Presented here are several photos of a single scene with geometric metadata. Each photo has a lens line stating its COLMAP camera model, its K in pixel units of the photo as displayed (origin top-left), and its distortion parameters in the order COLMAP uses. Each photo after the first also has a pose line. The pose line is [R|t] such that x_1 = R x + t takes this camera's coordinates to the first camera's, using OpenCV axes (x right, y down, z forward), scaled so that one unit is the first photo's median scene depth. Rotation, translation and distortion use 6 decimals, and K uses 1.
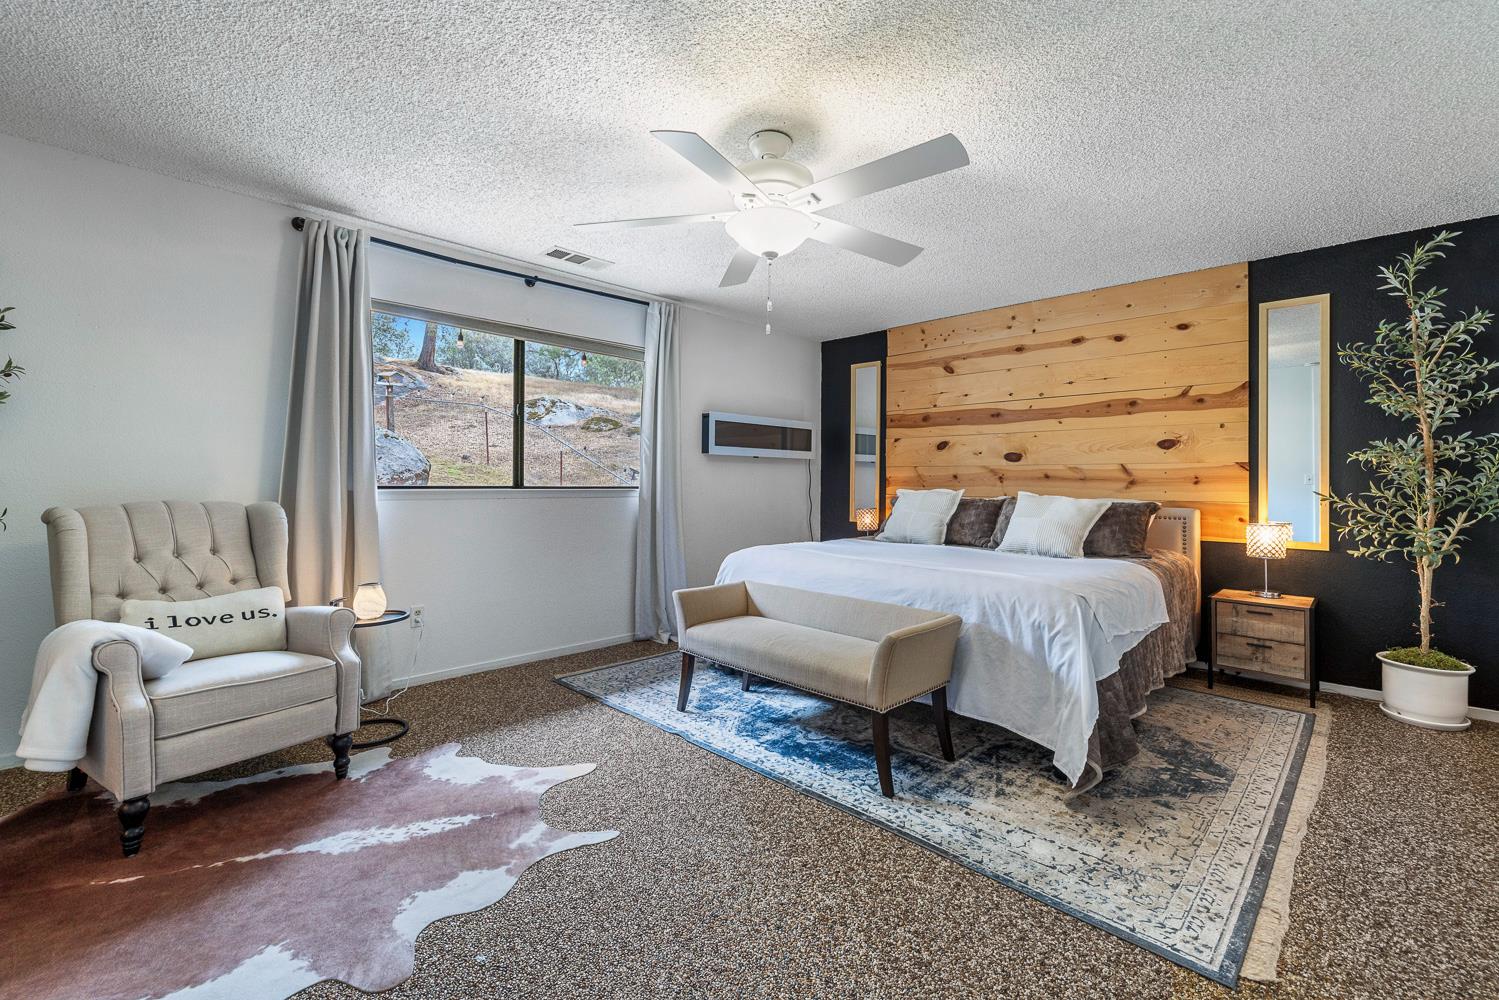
lens RADIAL K [[633.1, 0, 776.7], [0, 633.1, 473.6], [0, 0, 1]] dist [0.000158, 0.000059]
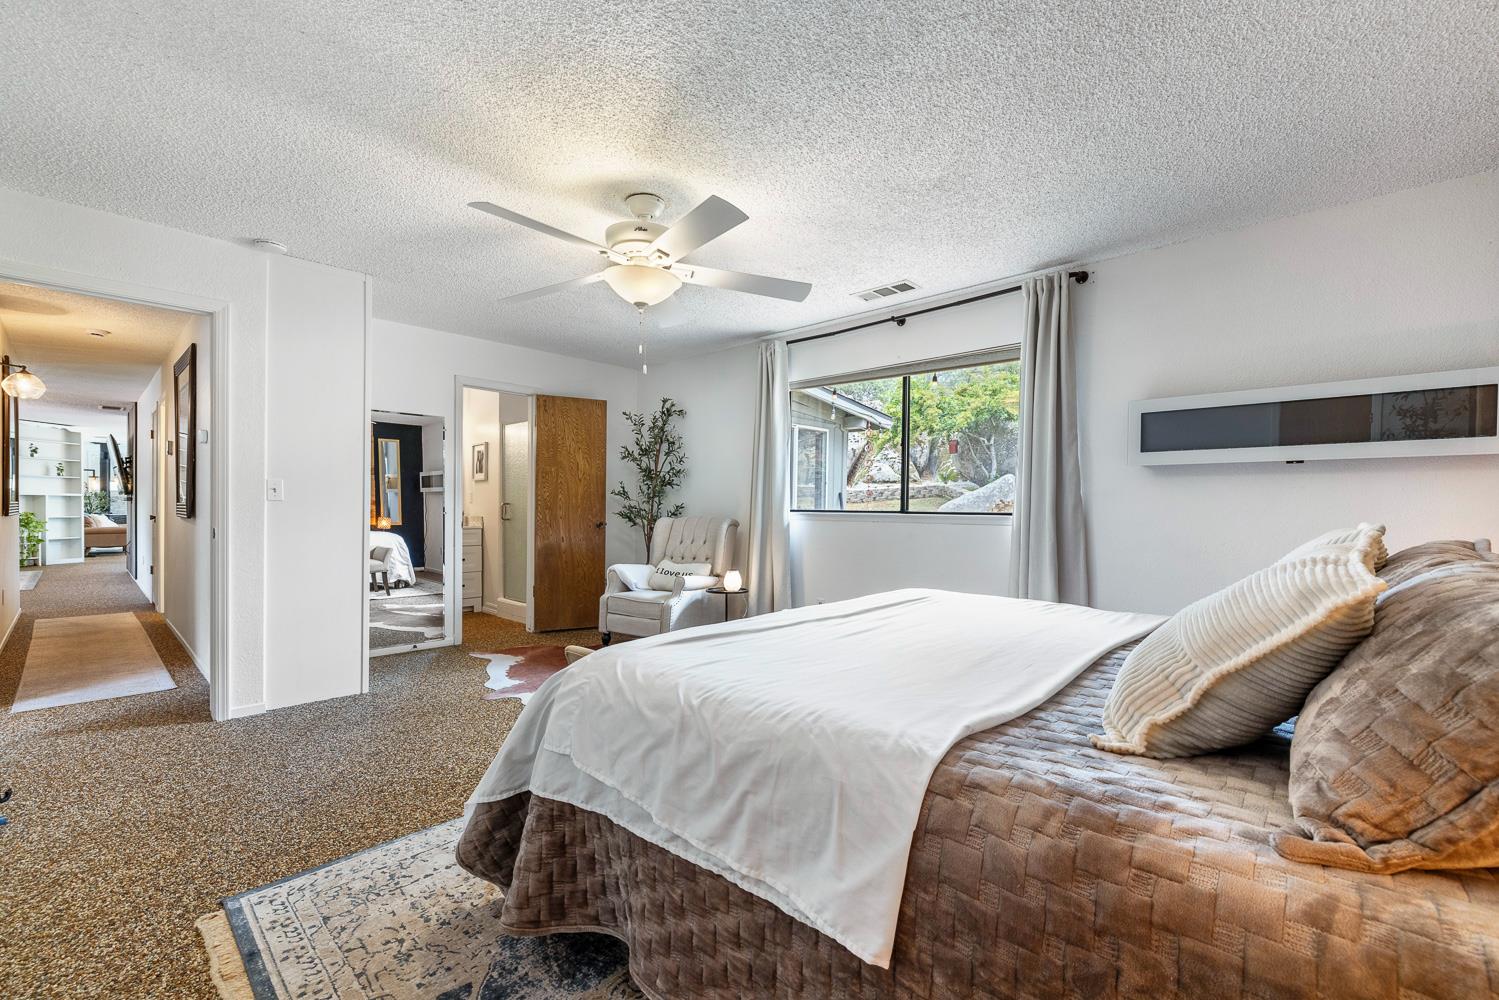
lens RADIAL K [[643.4, 0, 743.9], [0, 643.4, 520.9], [0, 0, 1]] dist [-0.000999, -0.000324]
pose [[0.000338, 0.016683, -0.999861, 1.453647], [0.008615, 0.999824, 0.016685, 0.032095], [0.999963, -0.008620, 0.000194, 1.494127]]
